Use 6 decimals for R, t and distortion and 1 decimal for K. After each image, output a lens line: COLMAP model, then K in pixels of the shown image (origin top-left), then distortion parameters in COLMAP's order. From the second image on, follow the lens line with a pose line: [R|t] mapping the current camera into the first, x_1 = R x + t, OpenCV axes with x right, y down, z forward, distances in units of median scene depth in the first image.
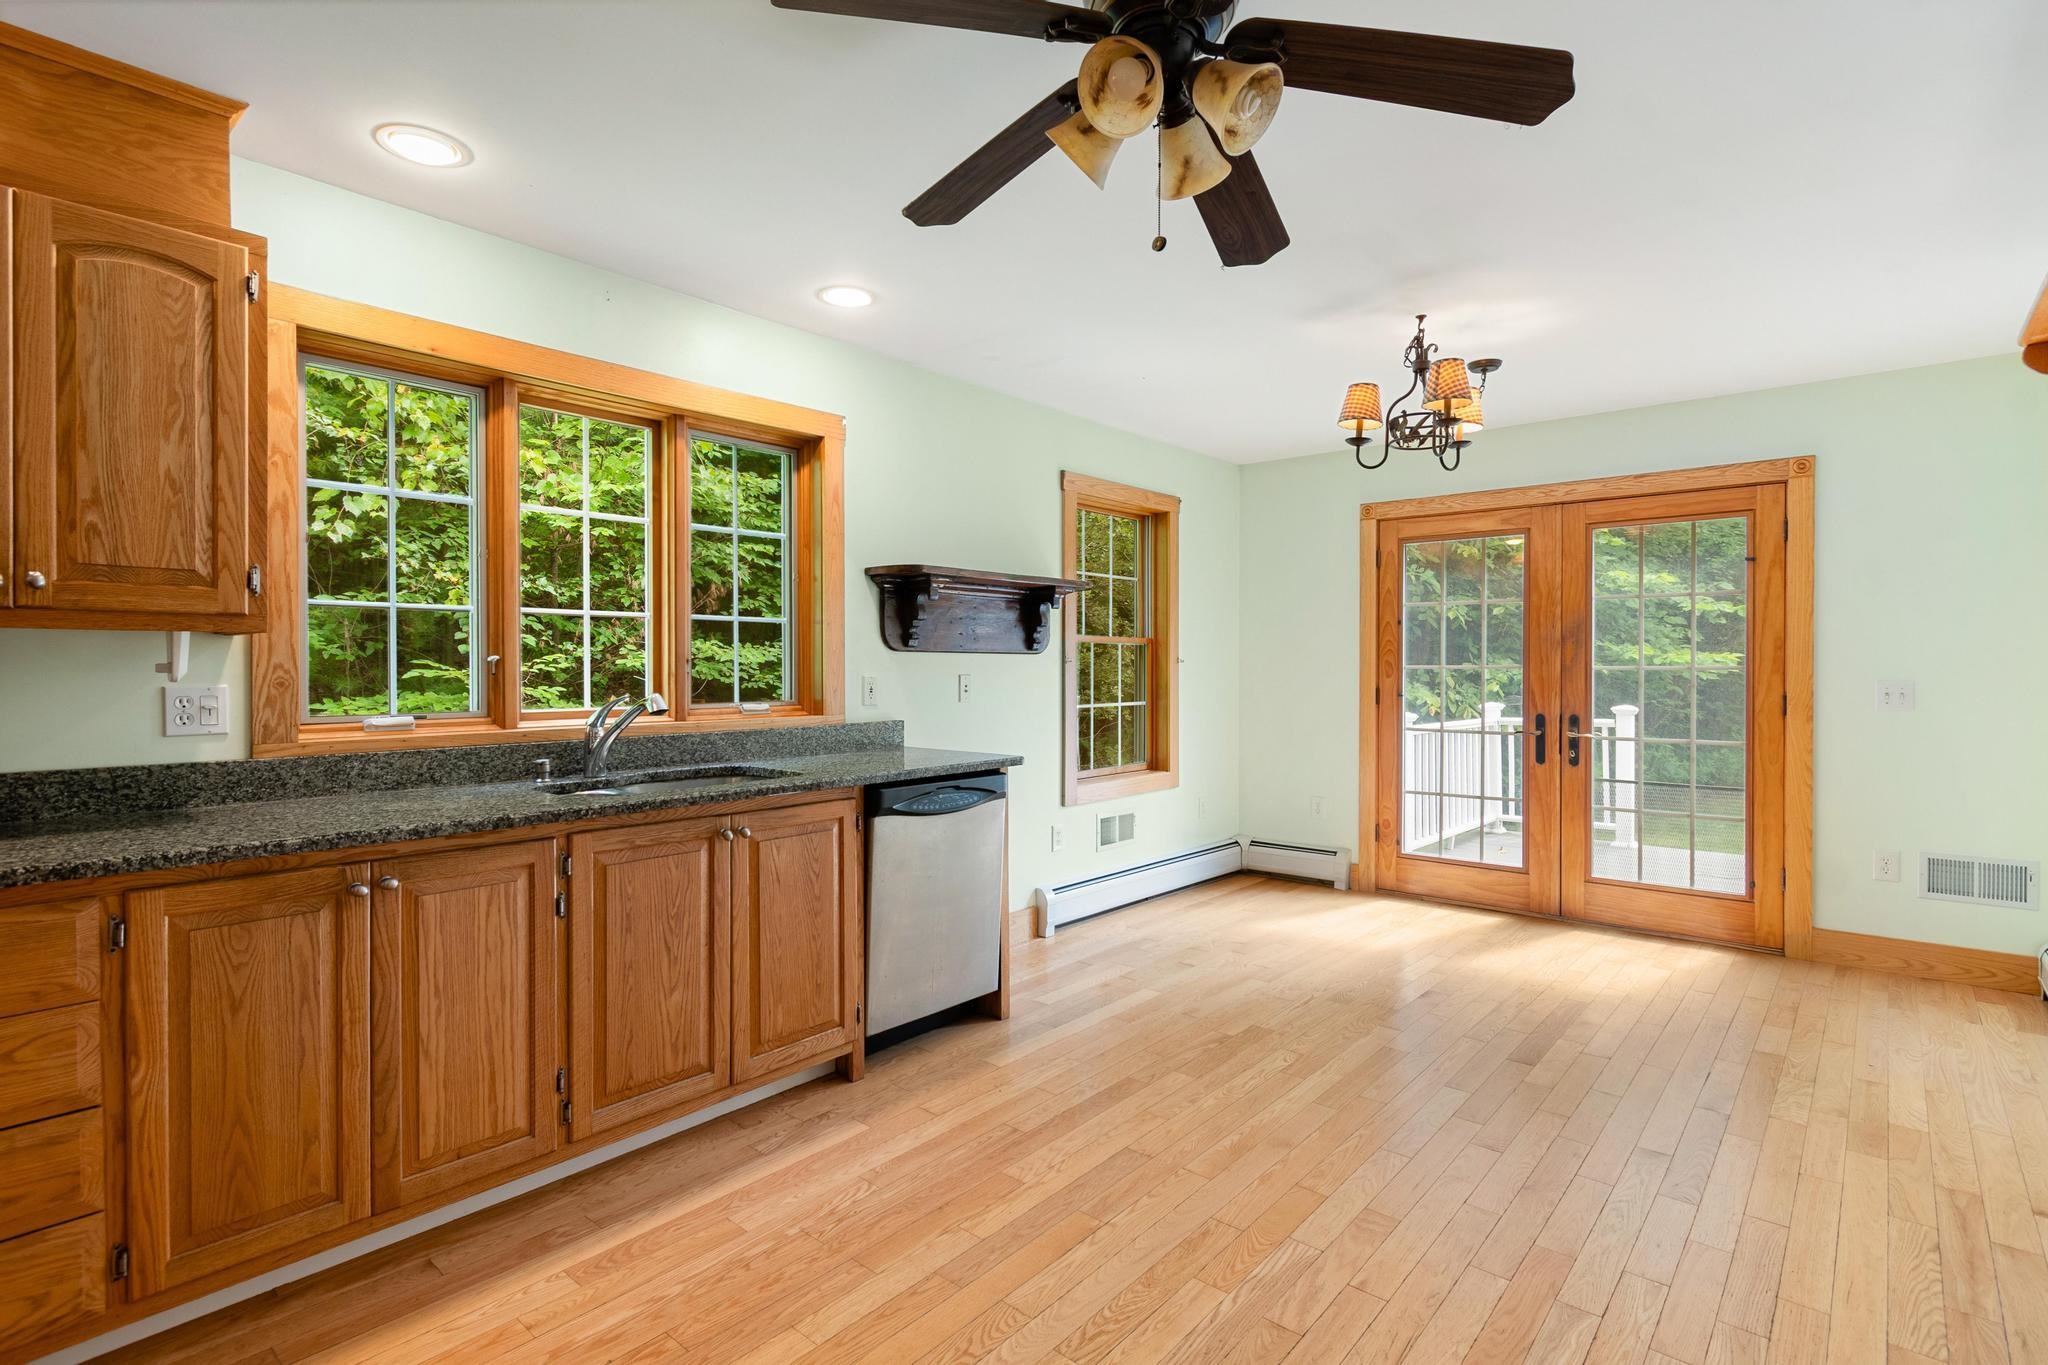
lens RADIAL K [[985.0, 0, 1032.0], [0, 985.0, 671.2], [0, 0, 1]] dist [0.000150, -0.001431]
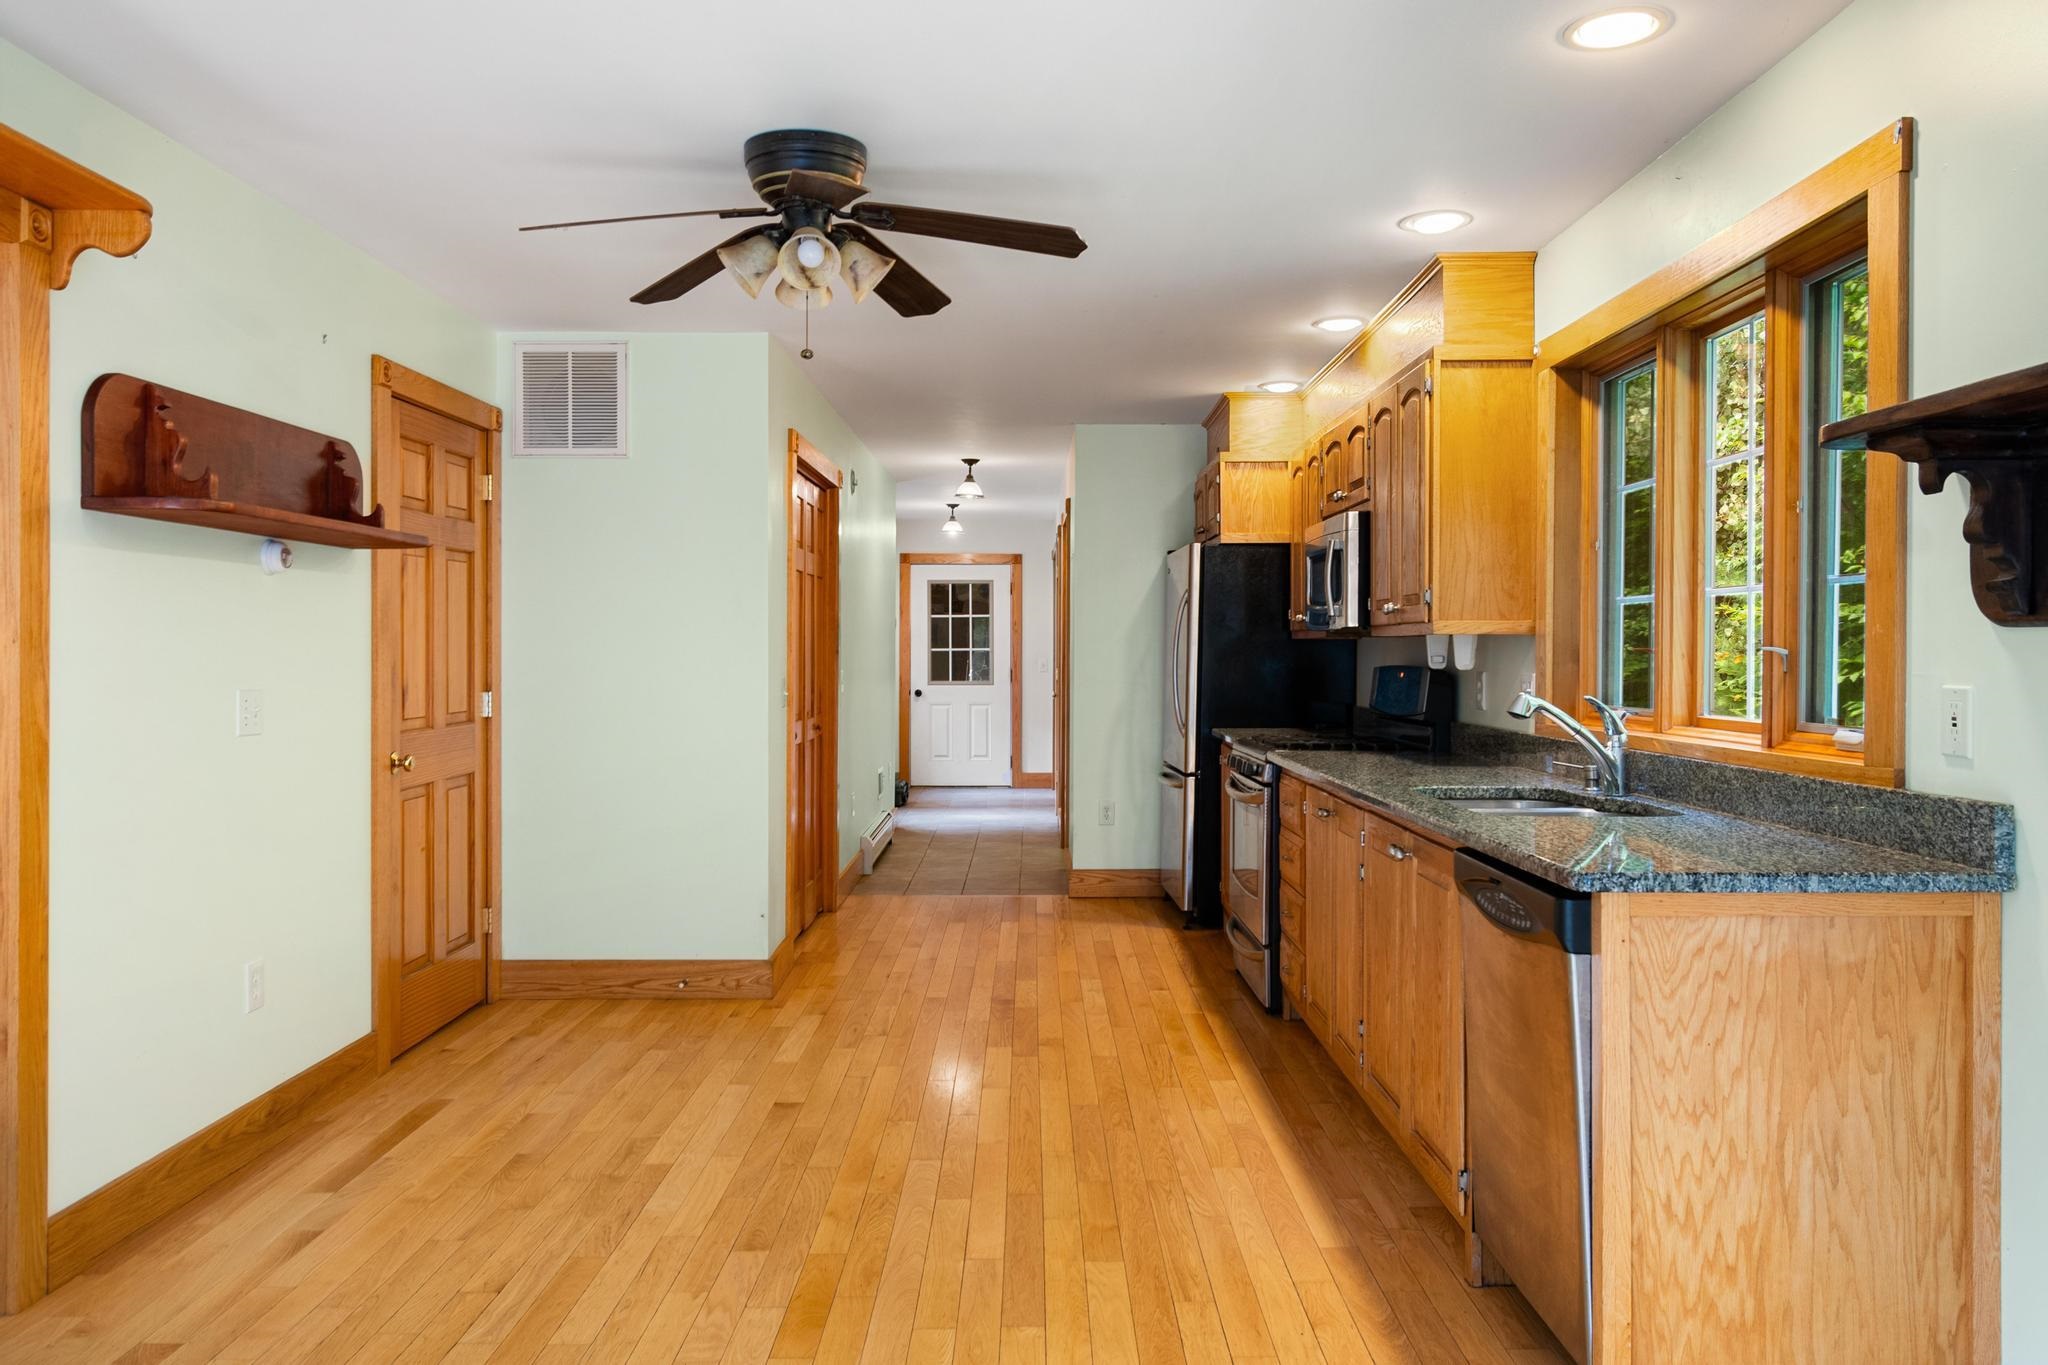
lens RADIAL K [[1446.6, 0, 1024.6], [0, 1446.6, 657.5], [0, 0, 1]] dist [0.000238, -0.004688]
pose [[-0.757736, 0.001266, -0.652560, 0.563866], [-0.005684, 0.999947, 0.008539, -0.011174], [0.652536, 0.010179, -0.757689, 1.262129]]
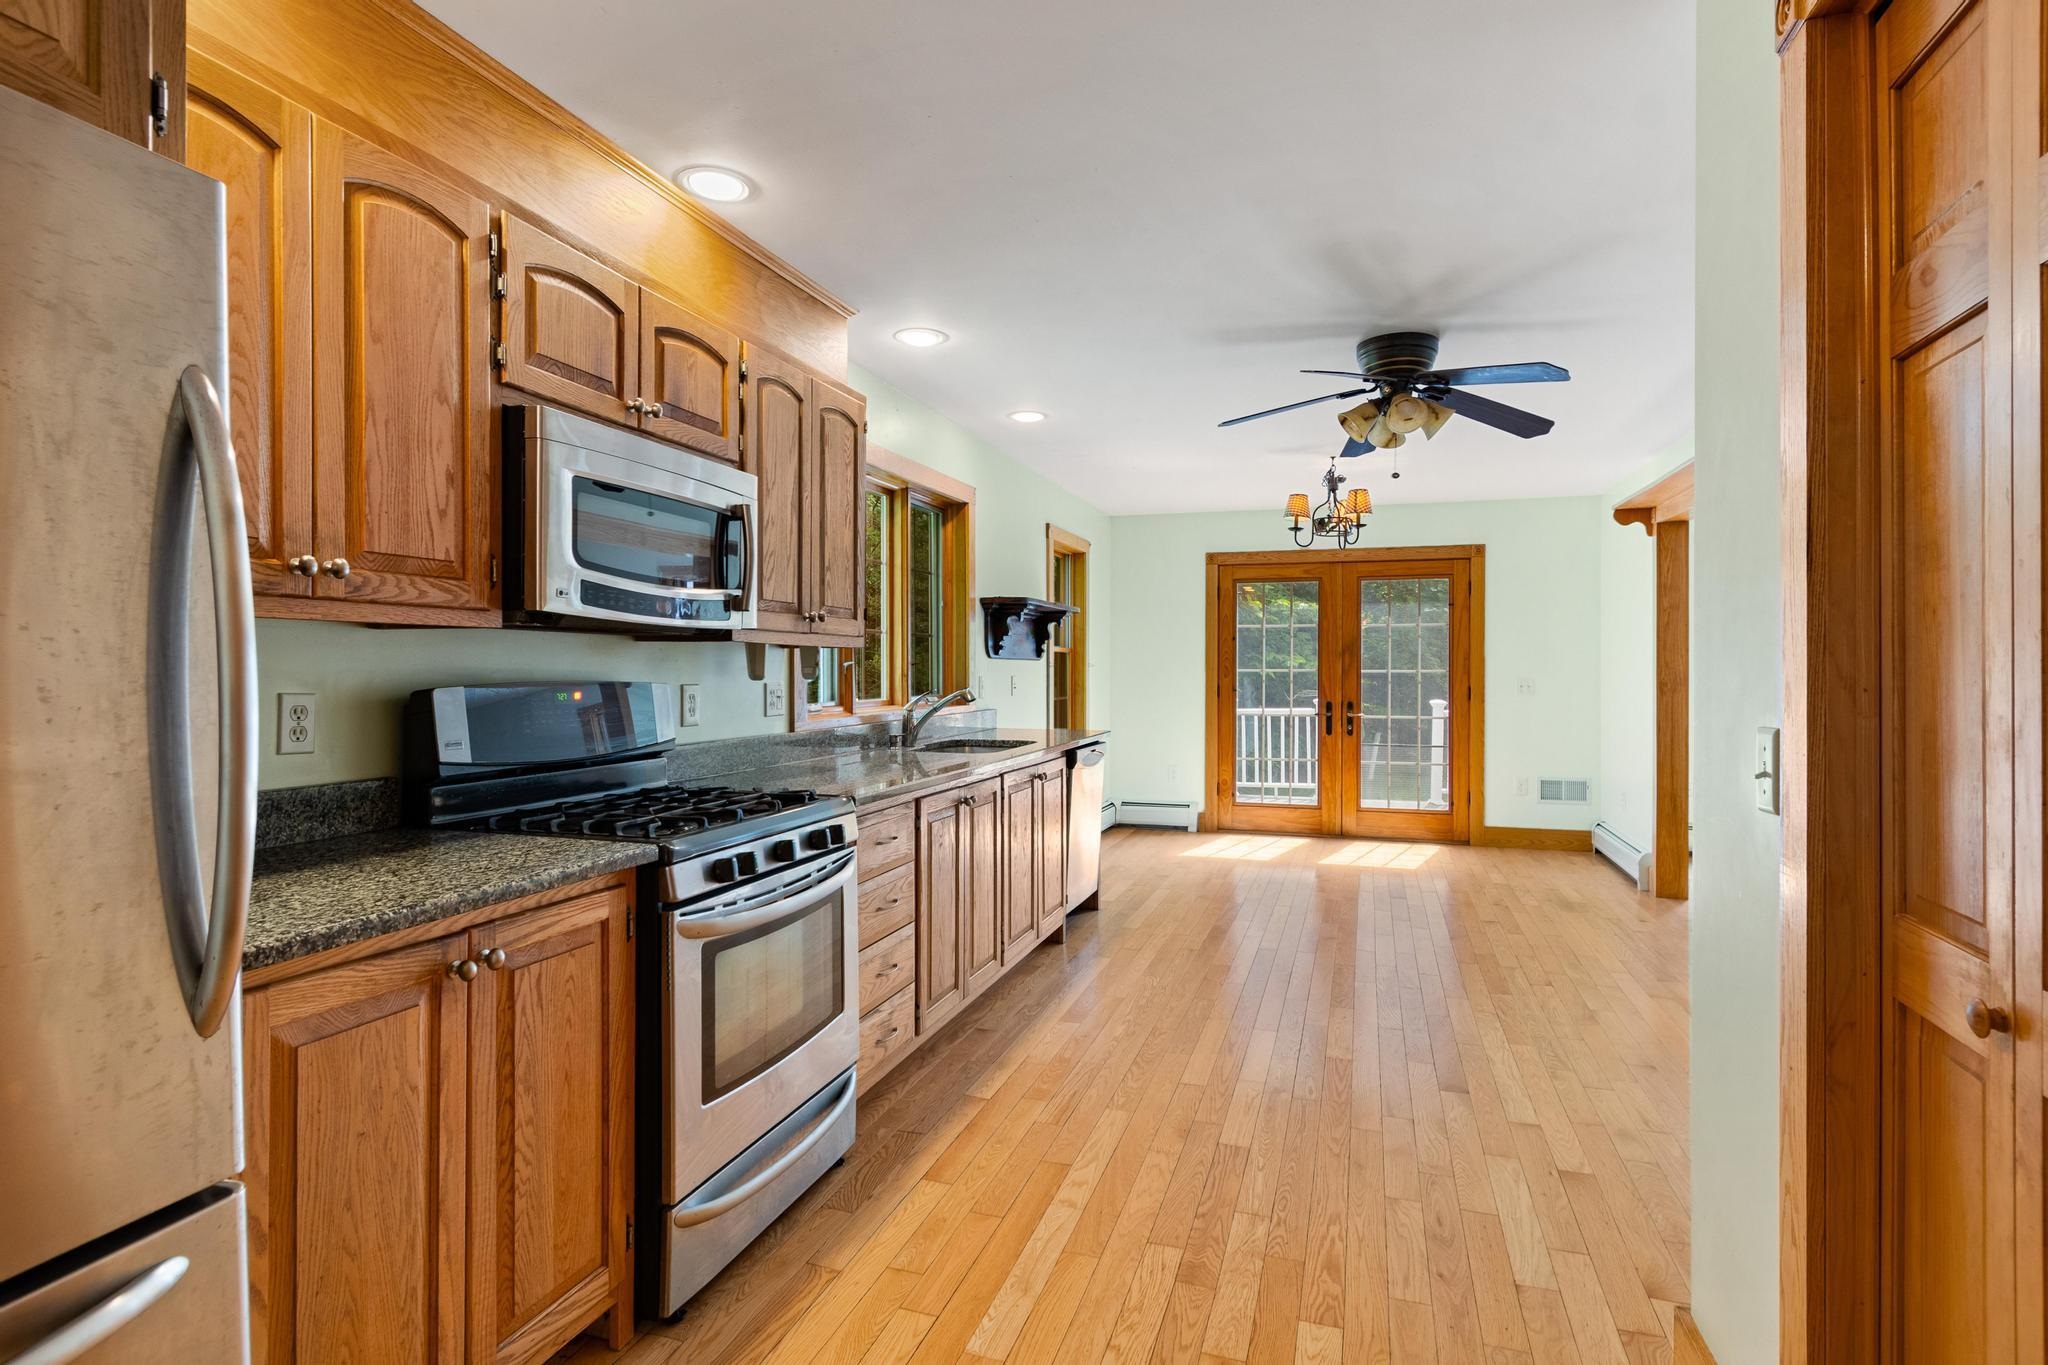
lens RADIAL K [[1024.6, 0, 1027.2], [0, 1024.6, 674.3], [0, 0, 1]] dist [-0.002767, -0.001100]
pose [[0.923260, -0.000656, 0.384174, -0.683961], [0.000794, 1.000000, -0.000202, 0.002059], [-0.384174, 0.000492, 0.923261, -0.355616]]
